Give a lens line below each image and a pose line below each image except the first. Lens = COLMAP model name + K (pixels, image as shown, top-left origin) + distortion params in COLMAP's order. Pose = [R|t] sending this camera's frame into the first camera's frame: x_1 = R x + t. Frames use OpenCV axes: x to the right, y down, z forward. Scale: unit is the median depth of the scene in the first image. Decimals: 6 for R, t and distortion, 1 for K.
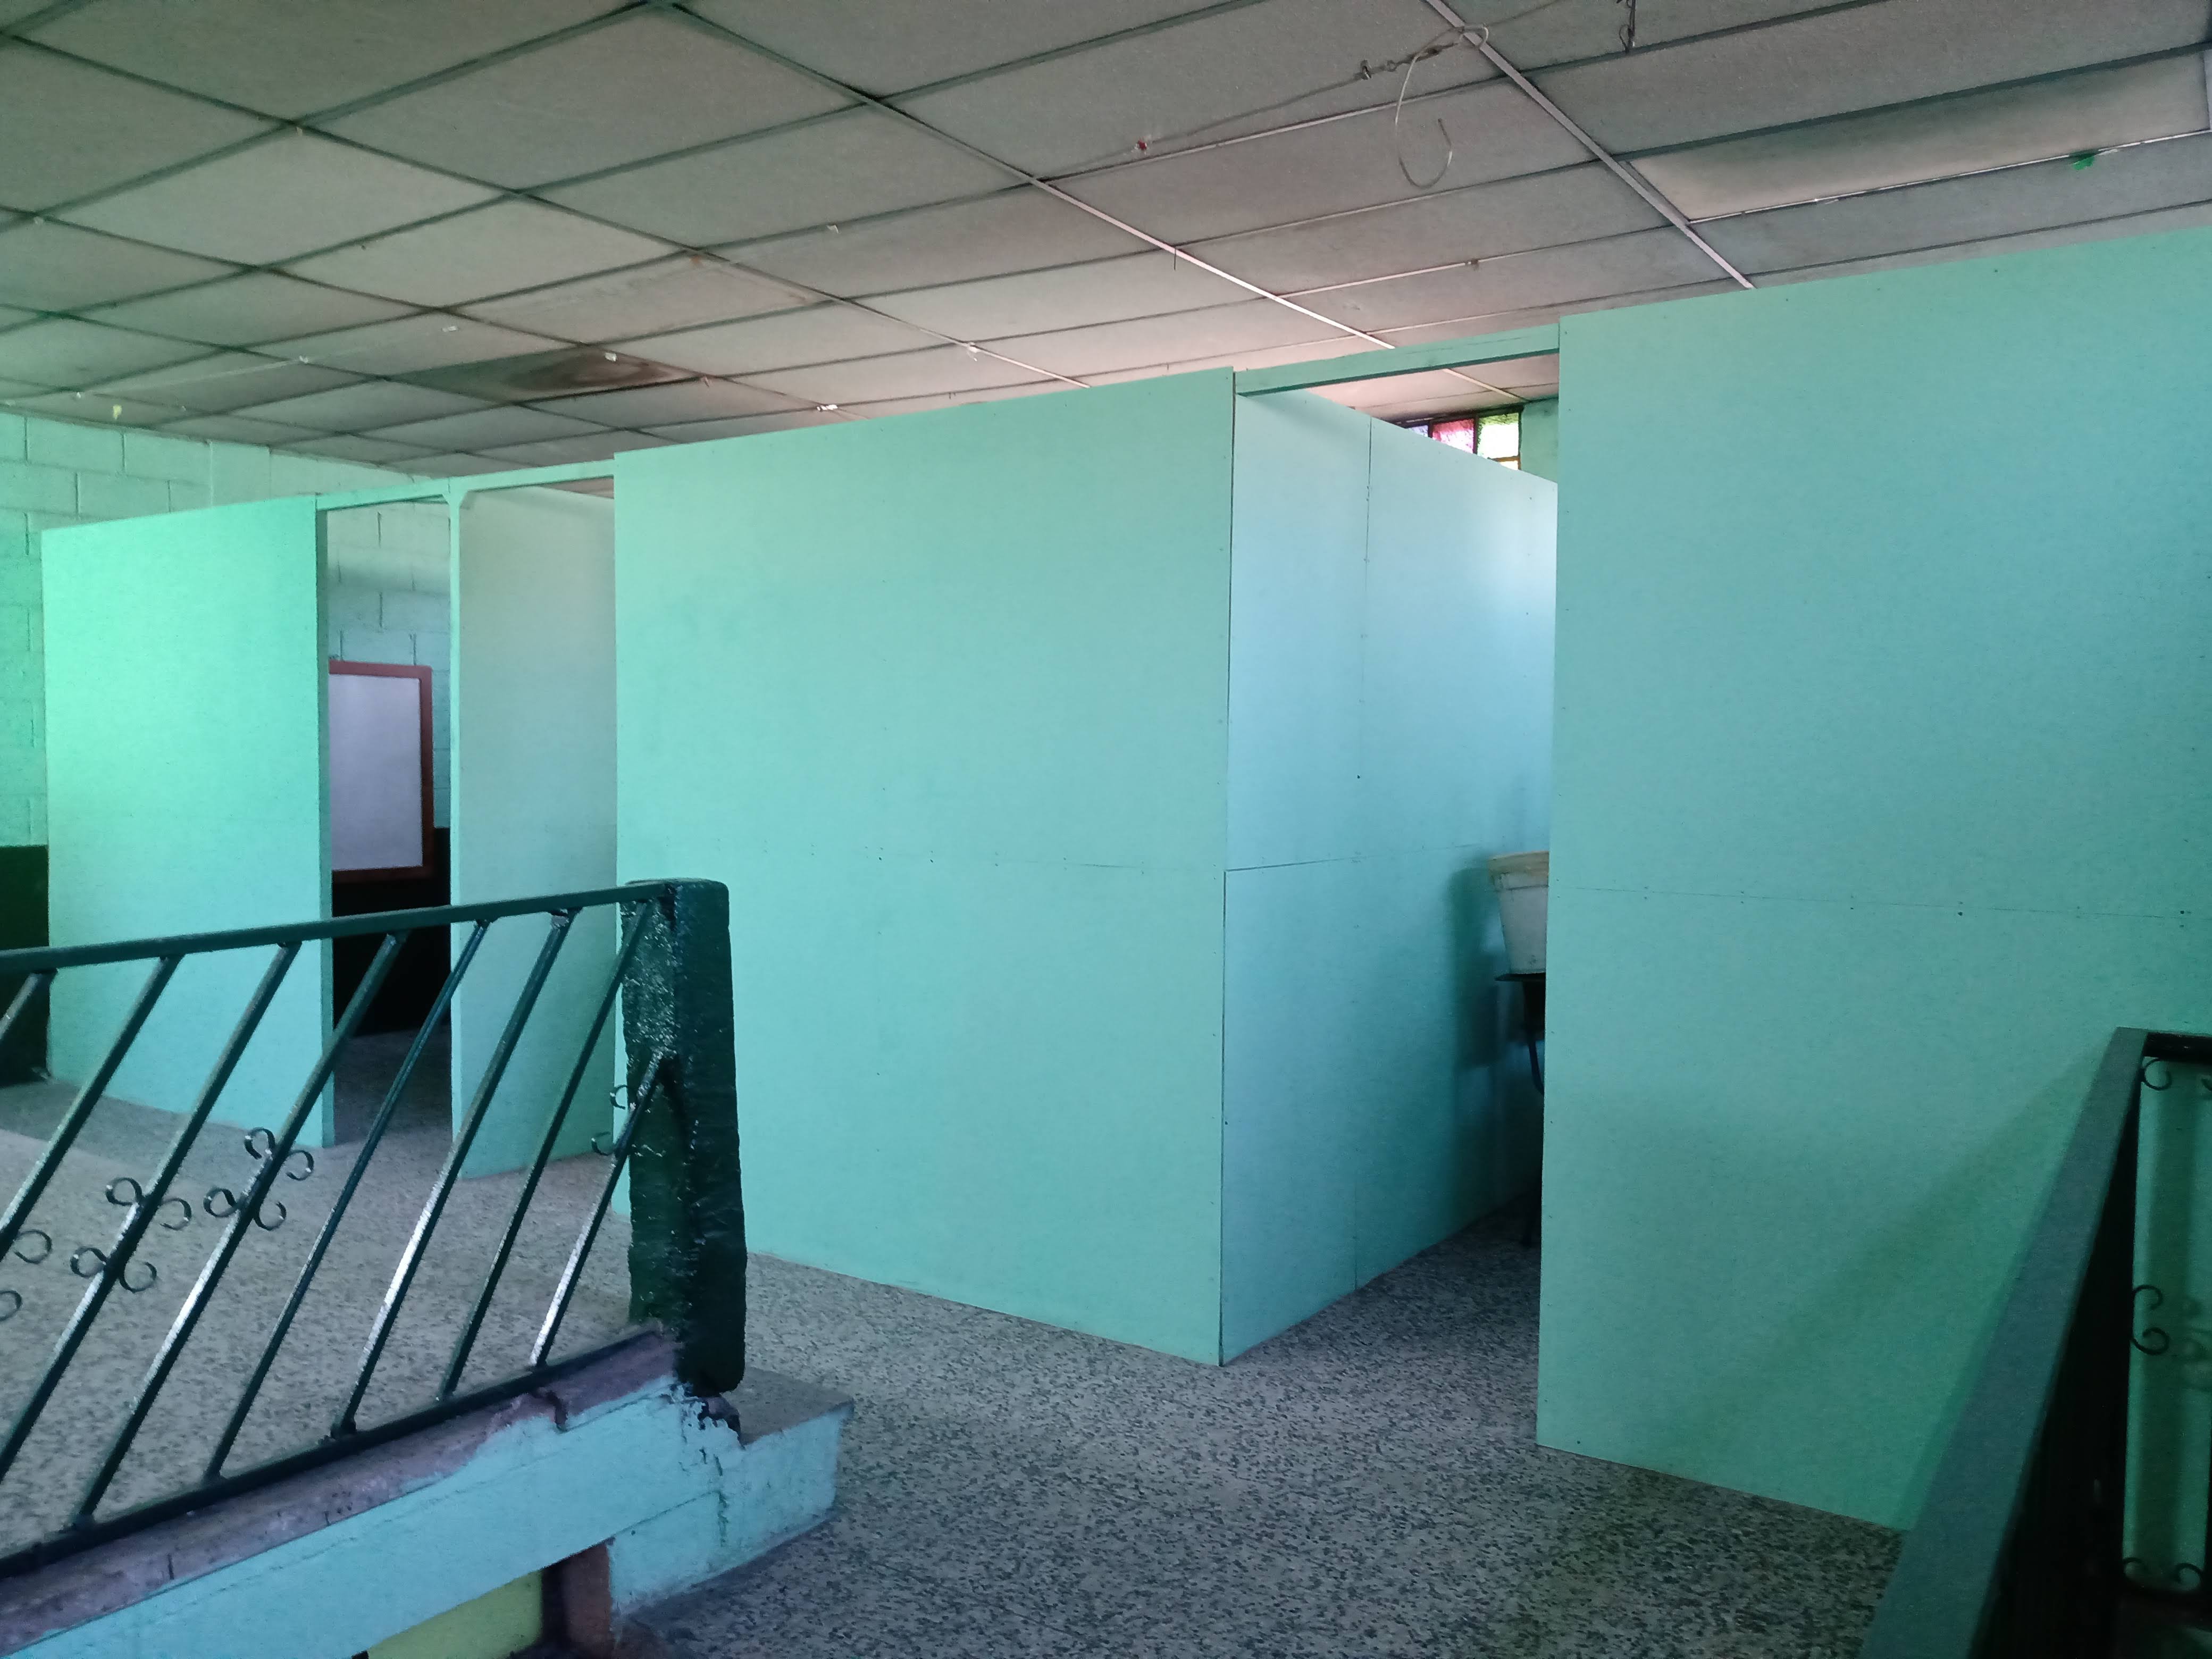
lens RADIAL K [[1721.4, 0, 1106.0], [0, 1721.4, 829.5], [0, 0, 1]] dist [0.002248, 0.001979]
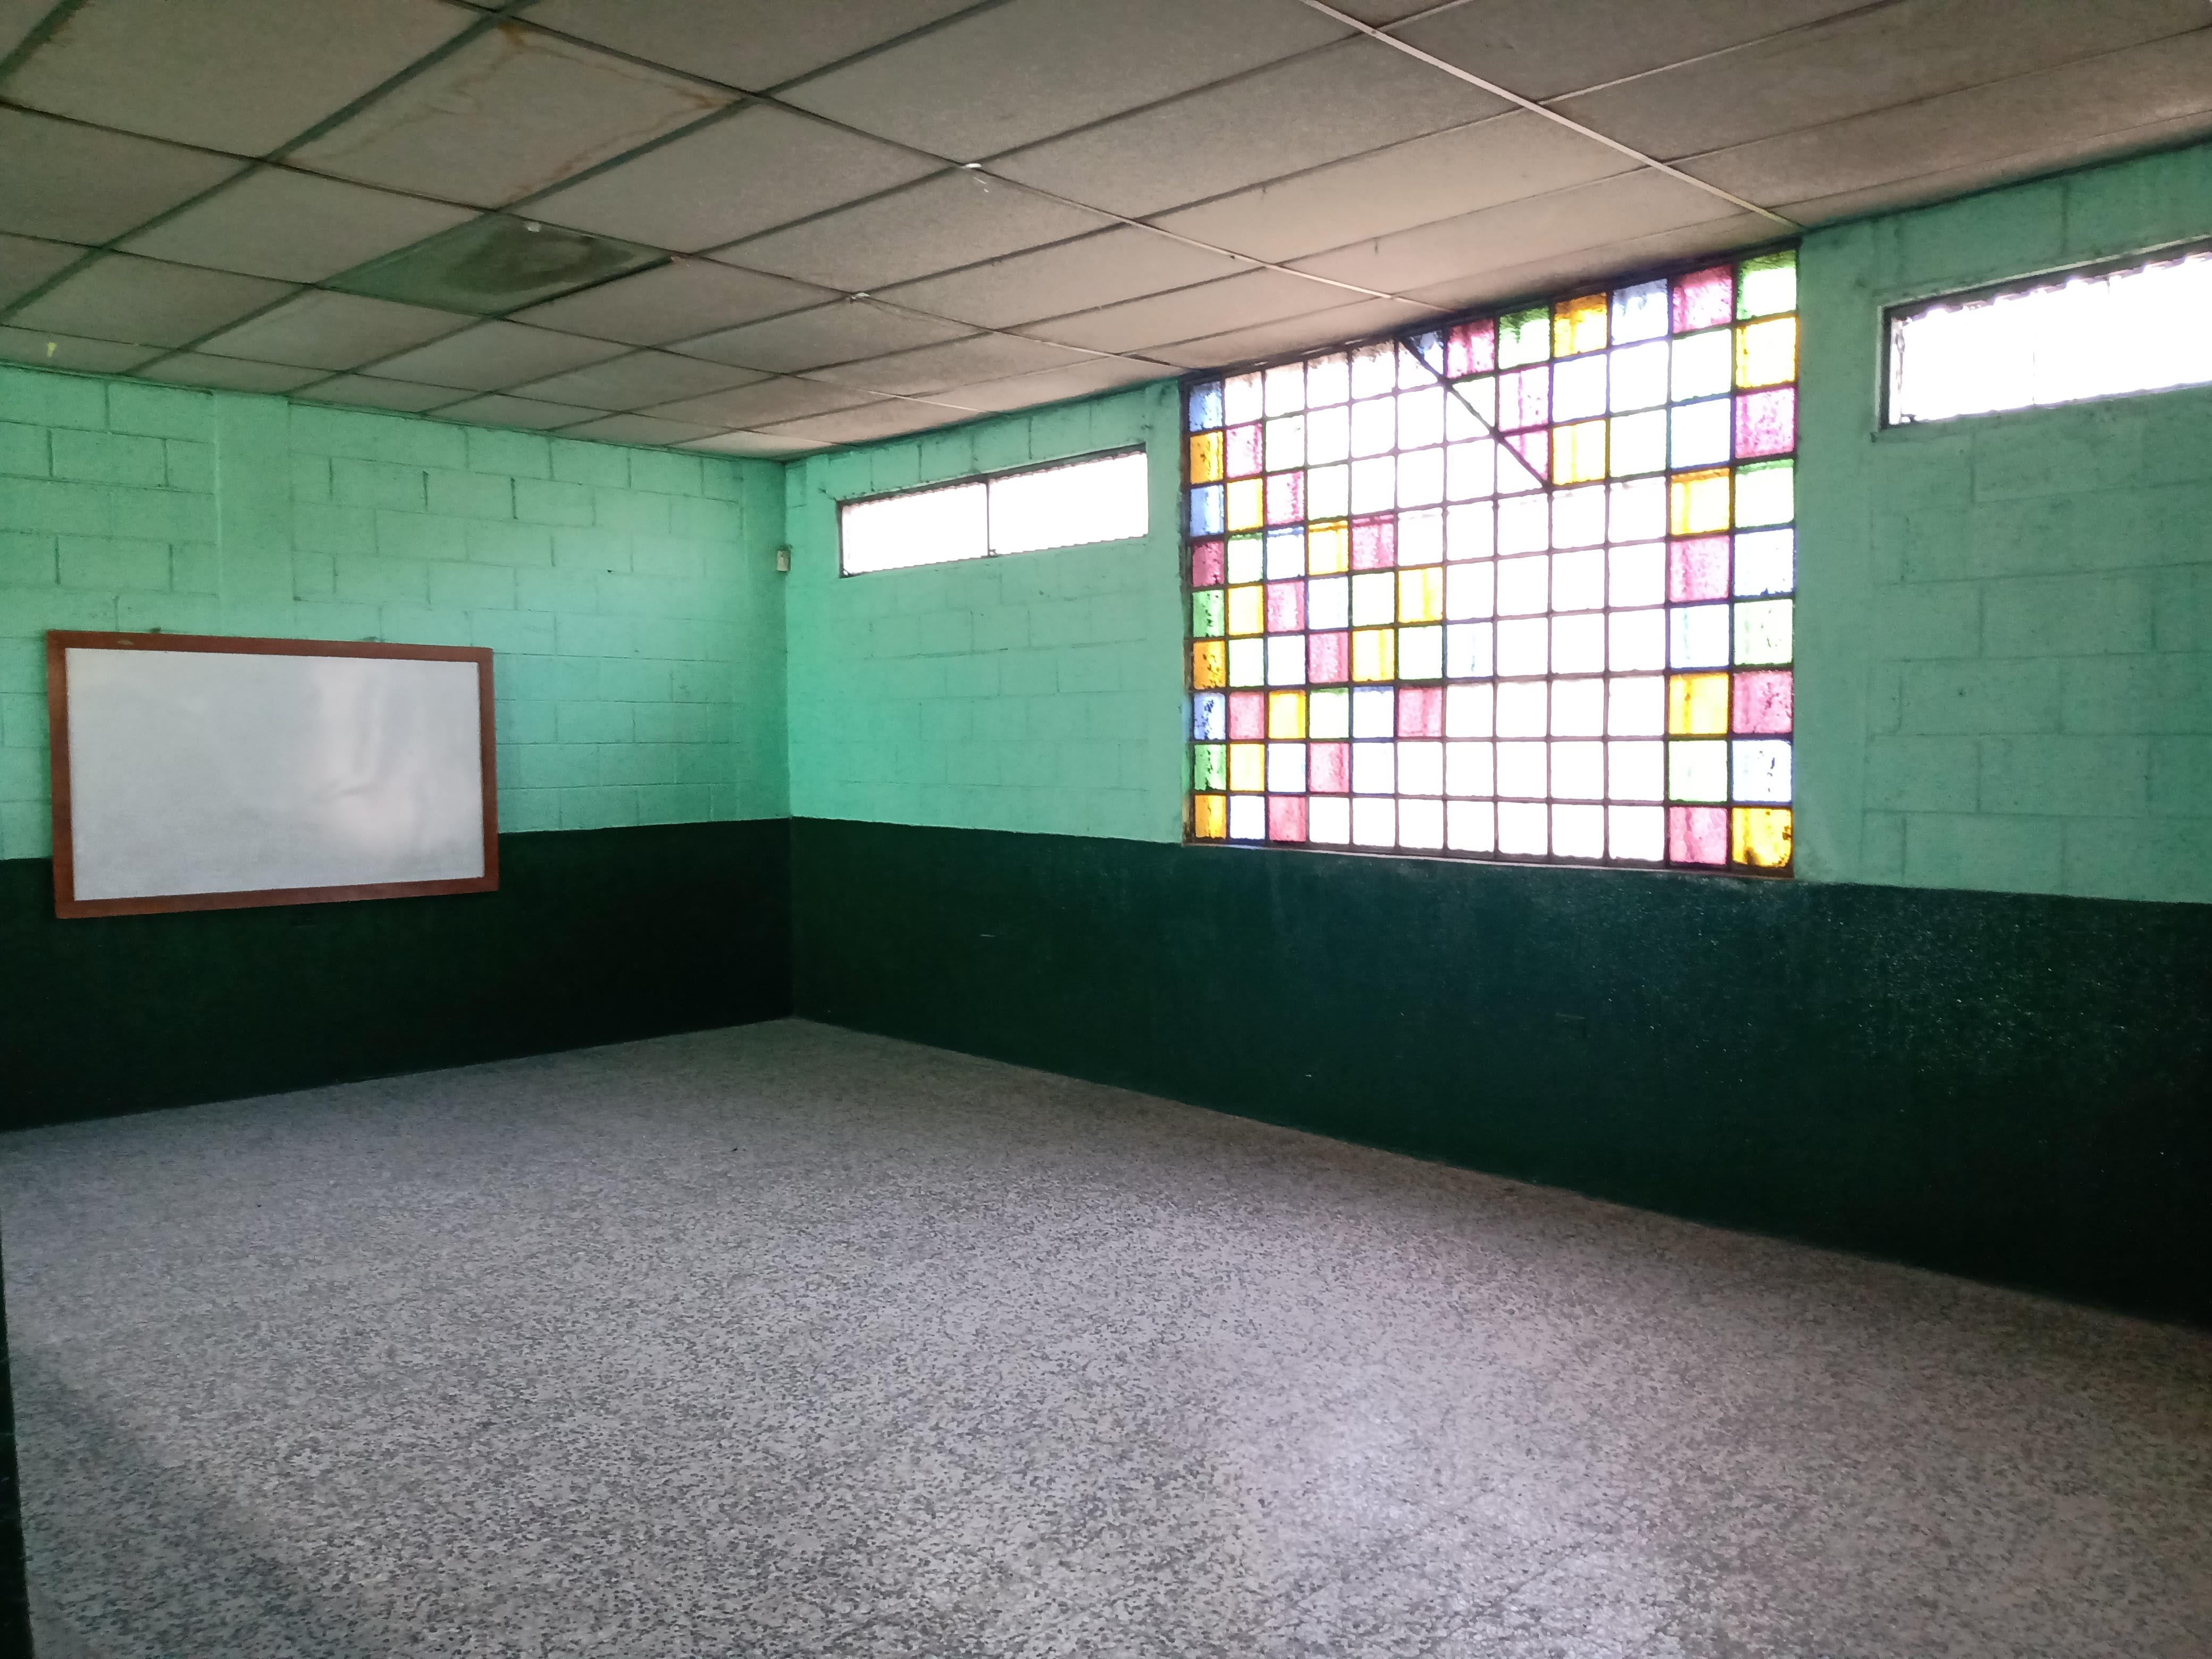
lens RADIAL K [[1721.4, 0, 1106.0], [0, 1721.4, 829.5], [0, 0, 1]] dist [0.002248, 0.001979]
pose [[0.985493, -0.003861, -0.169674, 0.085681], [0.005453, 0.999945, 0.008917, -0.012786], [0.169630, -0.009713, 0.985460, 0.273745]]
